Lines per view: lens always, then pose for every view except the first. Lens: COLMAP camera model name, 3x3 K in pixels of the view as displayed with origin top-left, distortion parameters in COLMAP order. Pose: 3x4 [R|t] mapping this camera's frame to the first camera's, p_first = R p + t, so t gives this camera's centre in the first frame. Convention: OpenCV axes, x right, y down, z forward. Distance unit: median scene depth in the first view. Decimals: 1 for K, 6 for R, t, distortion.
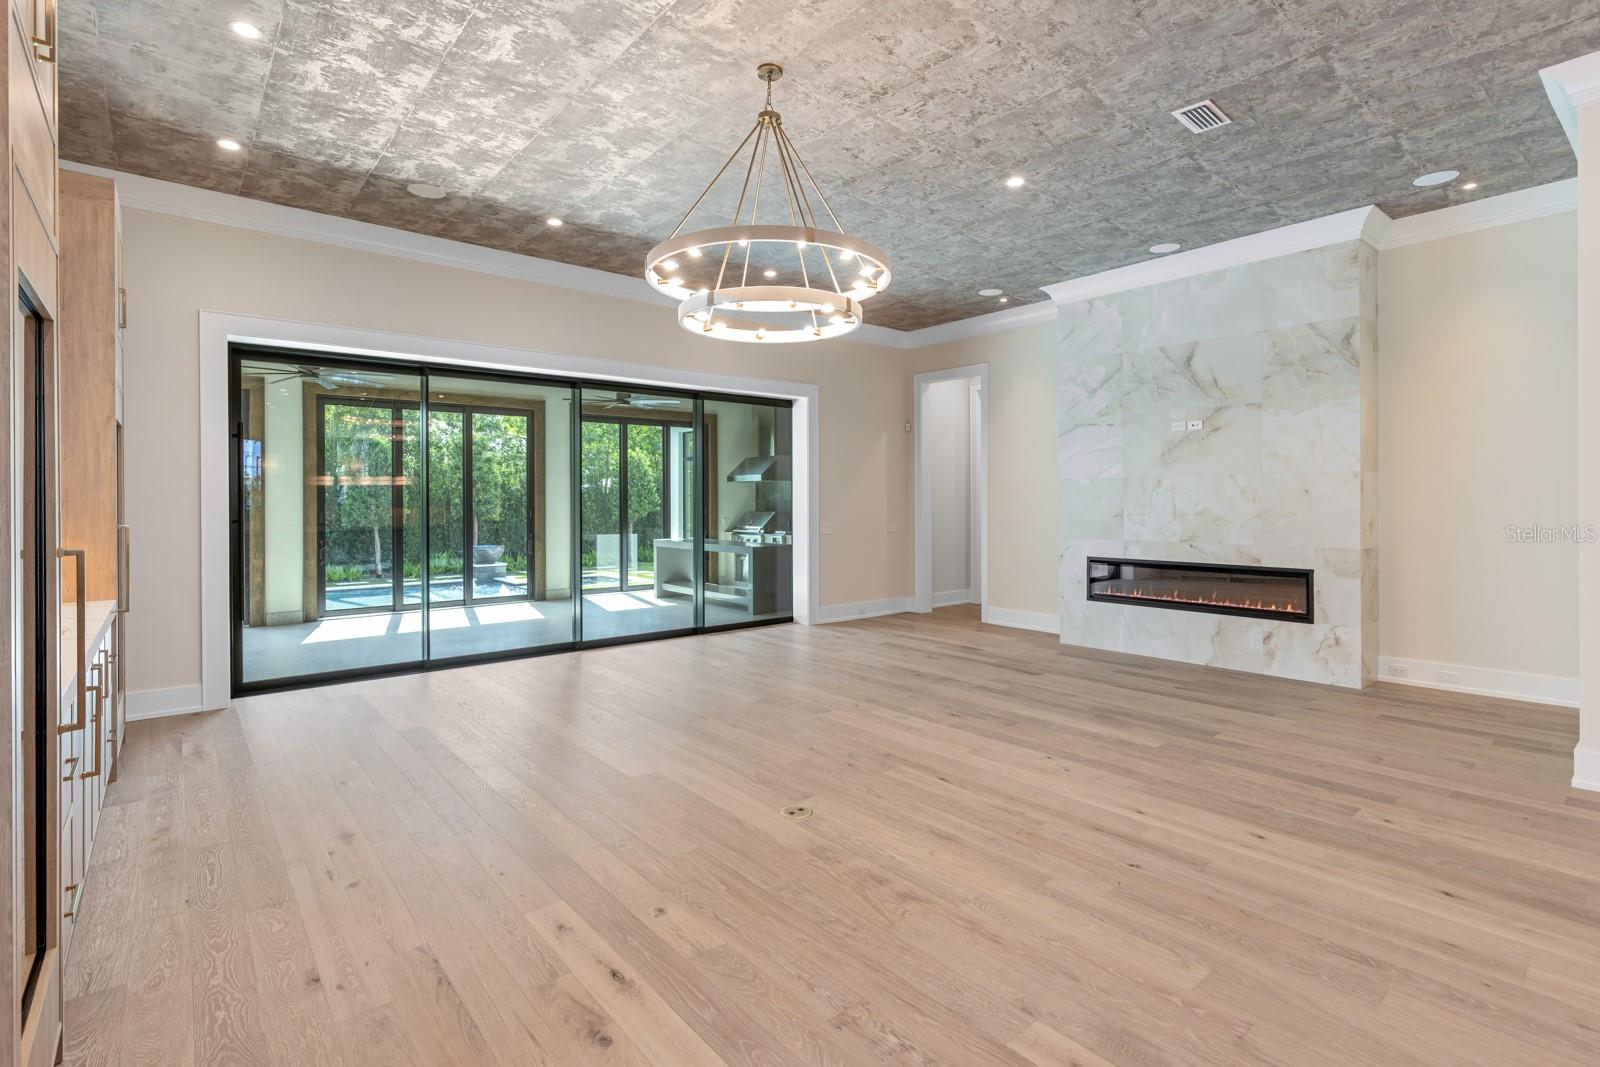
lens RADIAL K [[765.0, 0, 796.5], [0, 765.0, 521.8], [0, 0, 1]] dist [-0.003538, 0.001595]
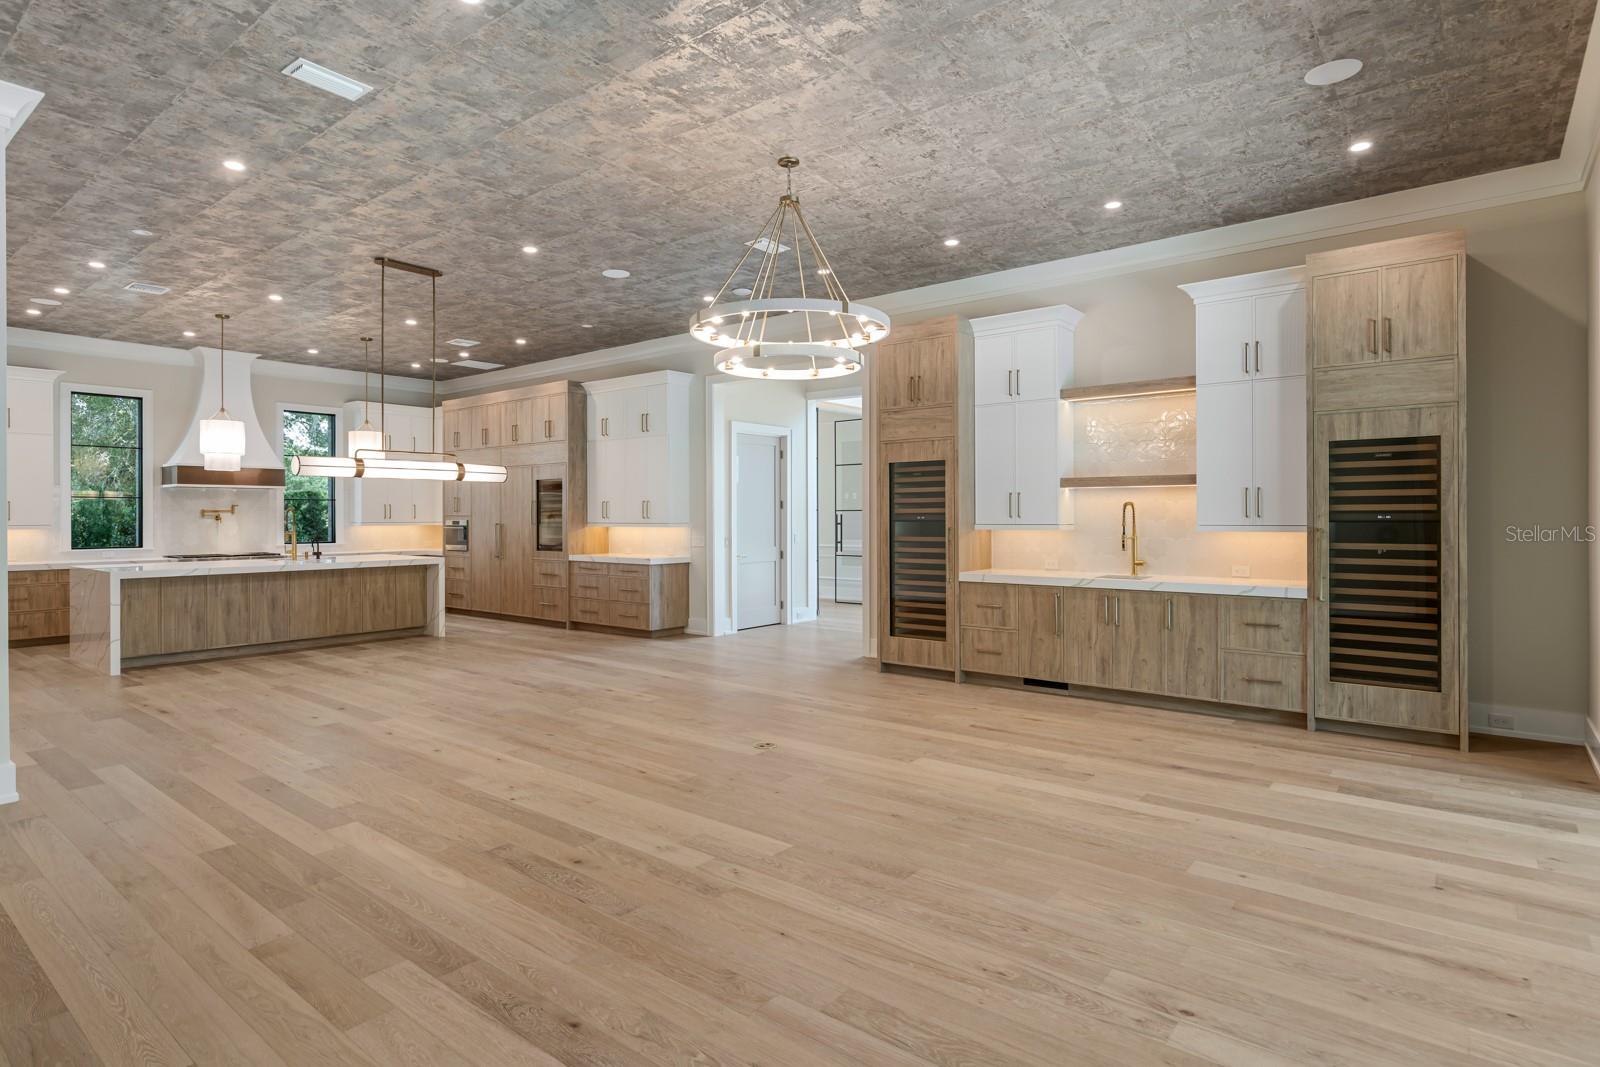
lens RADIAL K [[843.9, 0, 798.0], [0, 843.9, 524.4], [0, 0, 1]] dist [-0.002015, -0.000153]
pose [[-0.978613, 0.008259, -0.205546, 0.211519], [0.004880, 0.999845, 0.016938, -0.033287], [0.205654, 0.015573, -0.978501, 2.138491]]
